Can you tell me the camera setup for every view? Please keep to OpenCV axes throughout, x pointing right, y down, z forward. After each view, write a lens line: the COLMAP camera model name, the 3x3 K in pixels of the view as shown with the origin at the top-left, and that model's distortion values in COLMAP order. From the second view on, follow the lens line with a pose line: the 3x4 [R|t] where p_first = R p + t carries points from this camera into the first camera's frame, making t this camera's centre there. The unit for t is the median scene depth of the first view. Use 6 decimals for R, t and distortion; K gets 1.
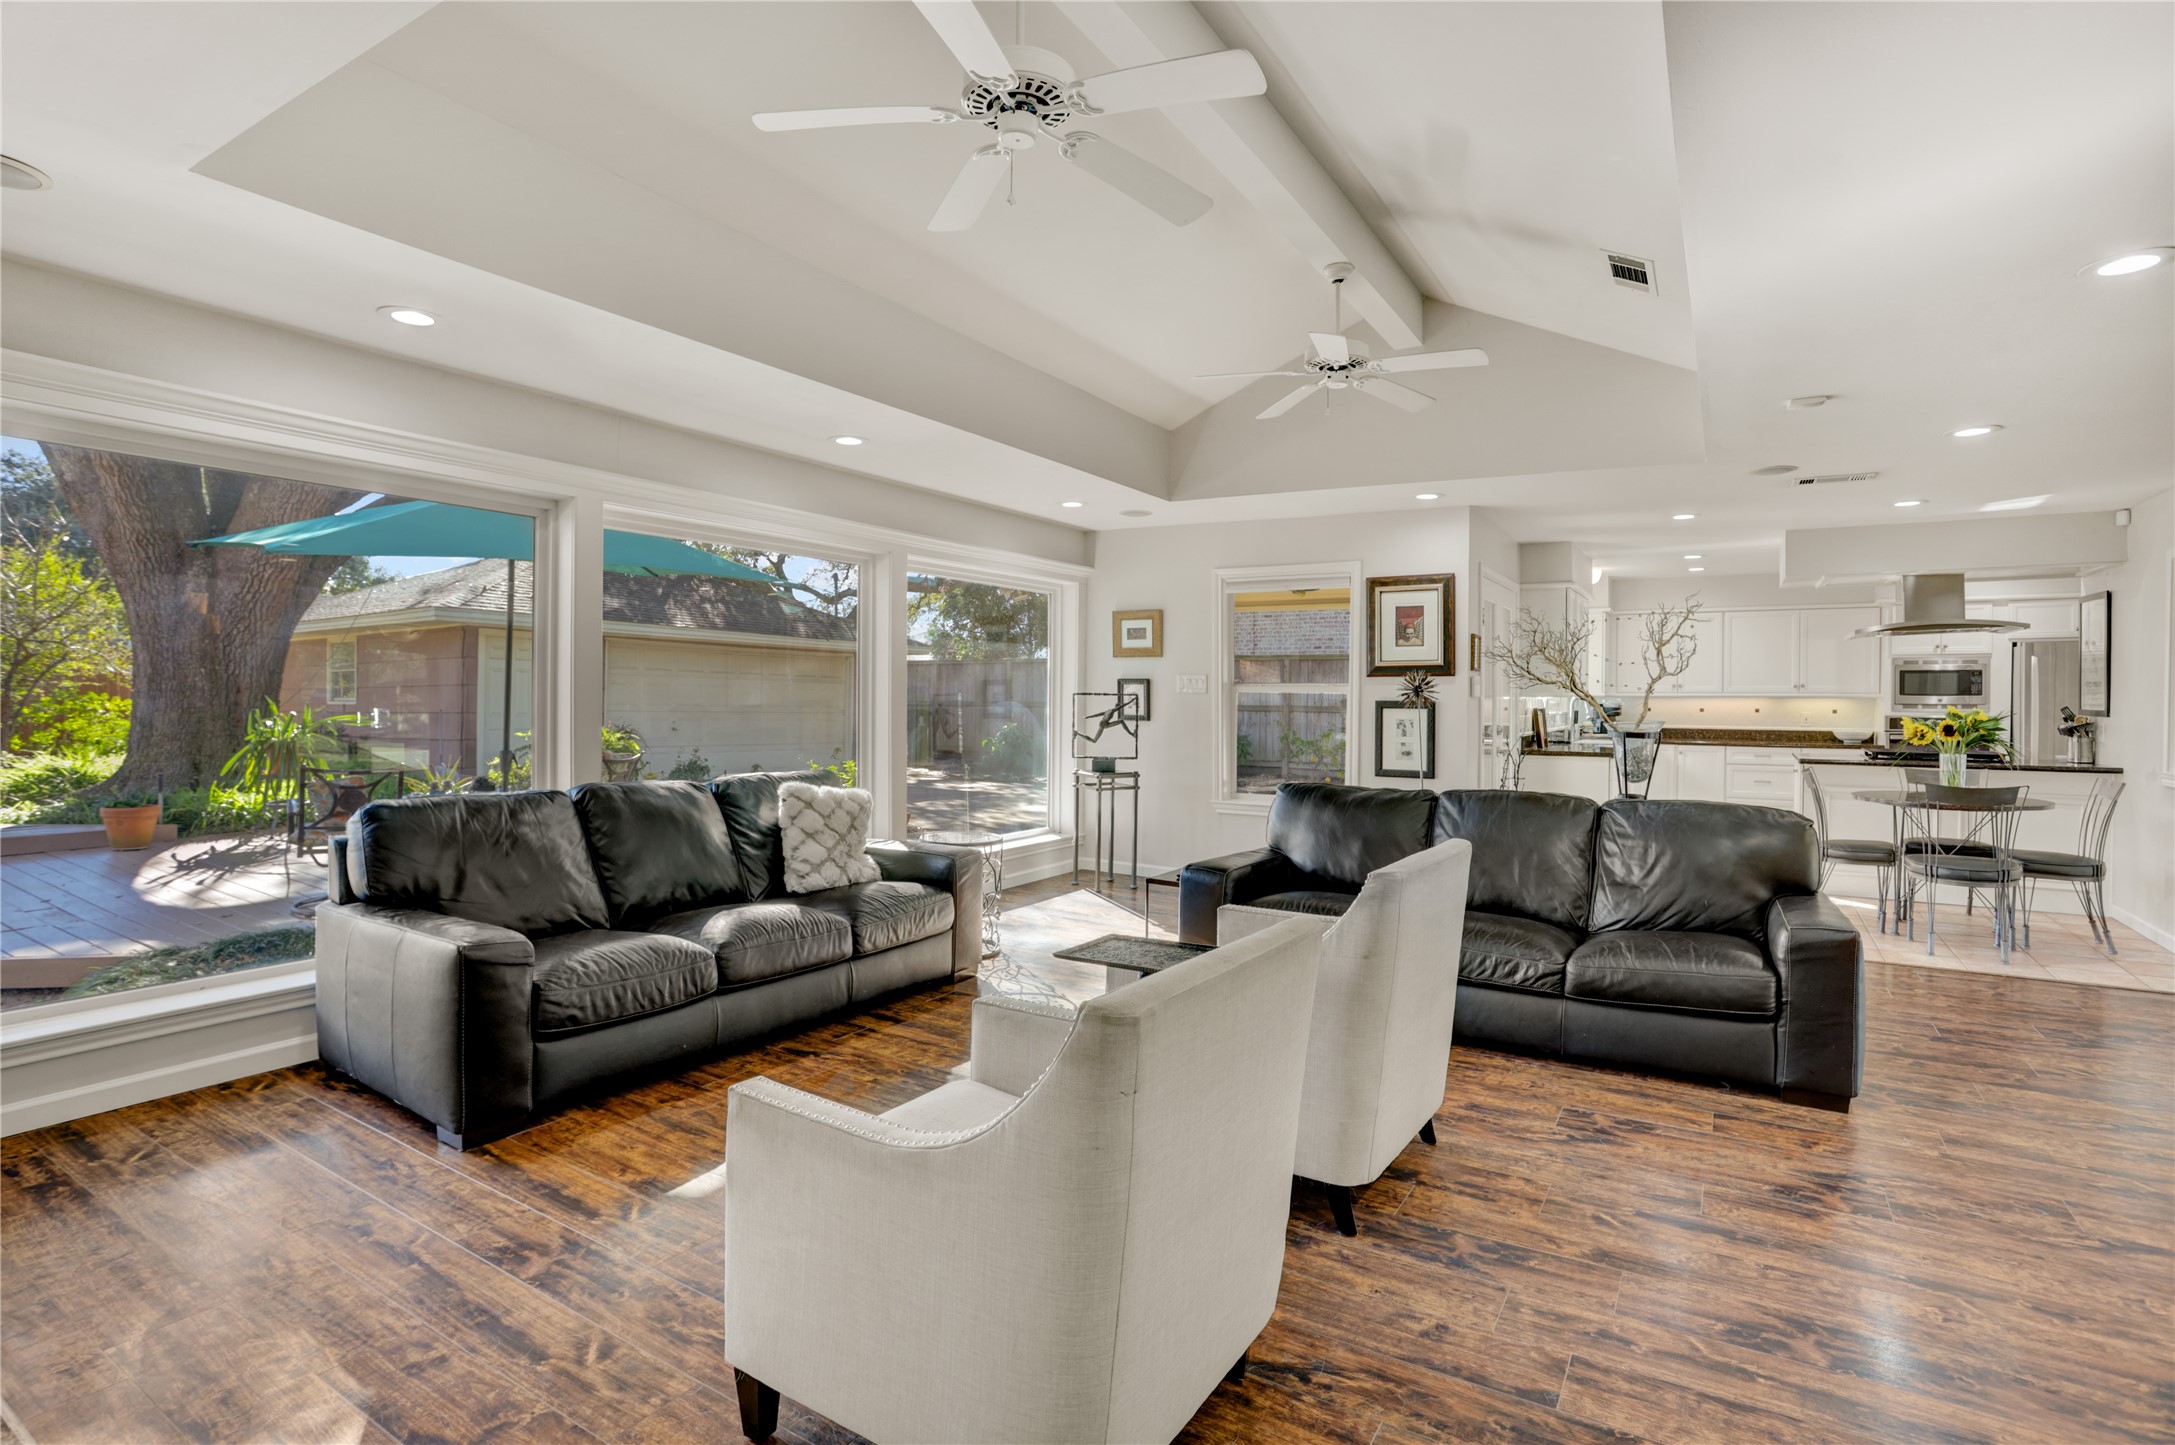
lens RADIAL K [[1076.2, 0, 1090.5], [0, 1076.2, 711.3], [0, 0, 1]] dist [-0.063213, 0.024857]
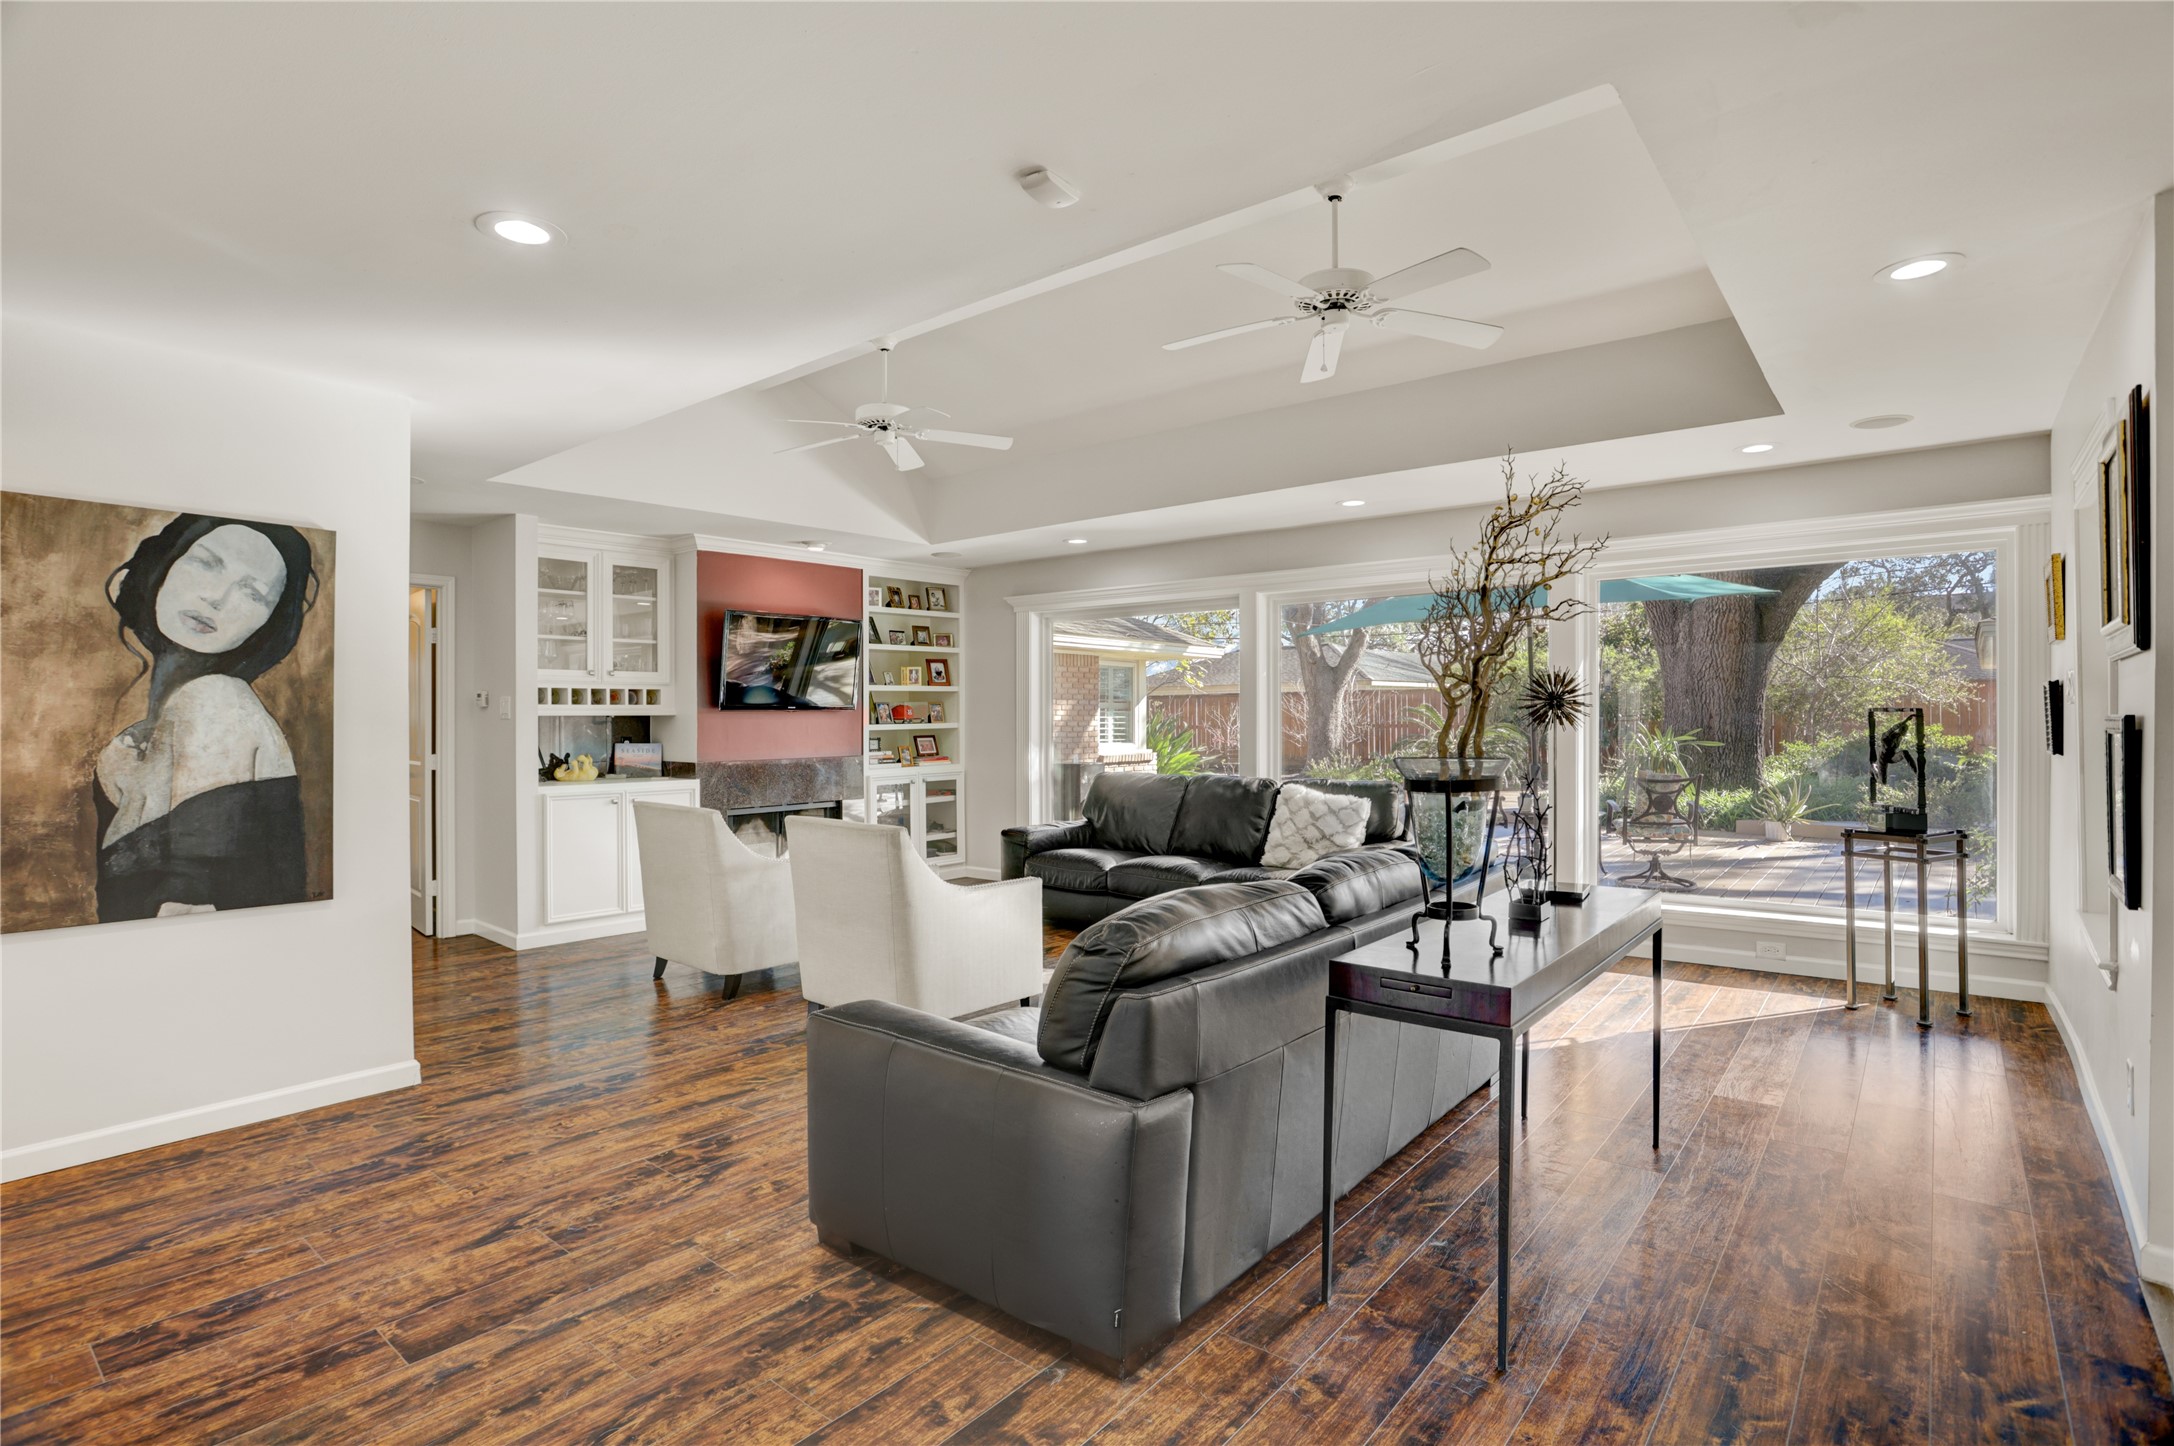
lens RADIAL K [[1075.7, 0, 1072.7], [0, 1075.7, 720.1], [0, 0, 1]] dist [-0.063213, 0.024857]
pose [[-0.148842, -0.007156, -0.988835, 1.390343], [-0.009462, 0.999938, -0.005812, -0.003065], [0.988816, 0.008491, -0.148901, 1.217891]]
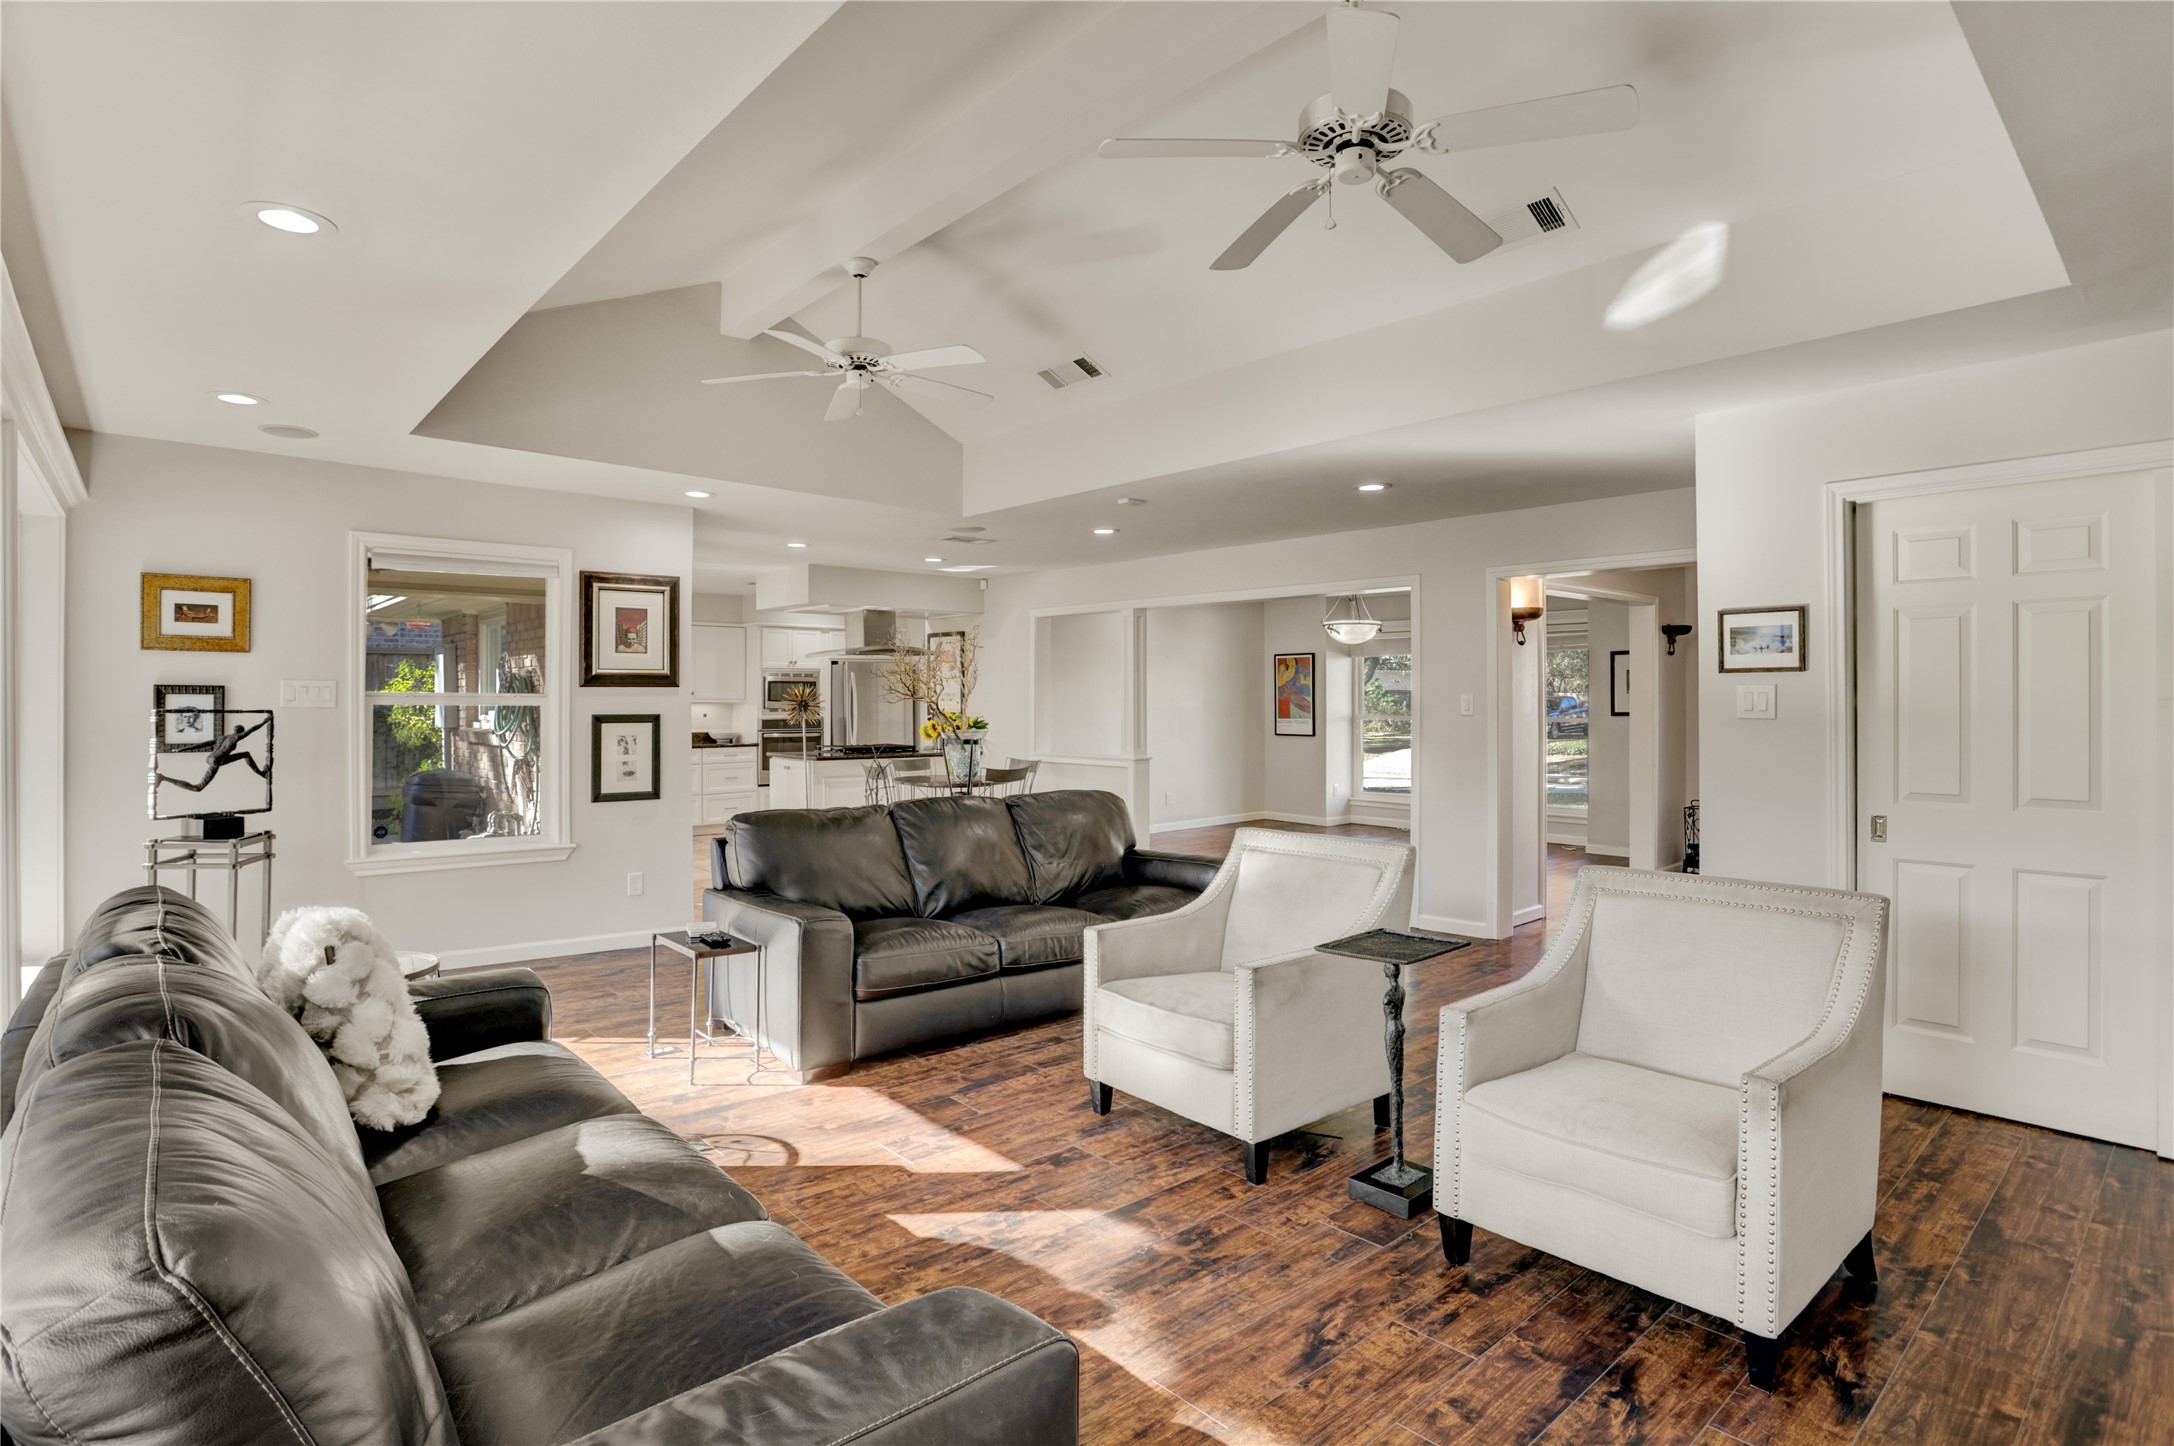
lens RADIAL K [[1075.7, 0, 1080.6], [0, 1075.7, 707.8], [0, 0, 1]] dist [-0.063213, 0.024857]
pose [[0.289905, -0.012357, 0.956976, -0.820284], [0.013855, 0.999866, 0.008714, -0.032509], [-0.956955, 0.010733, 0.290038, 0.706161]]
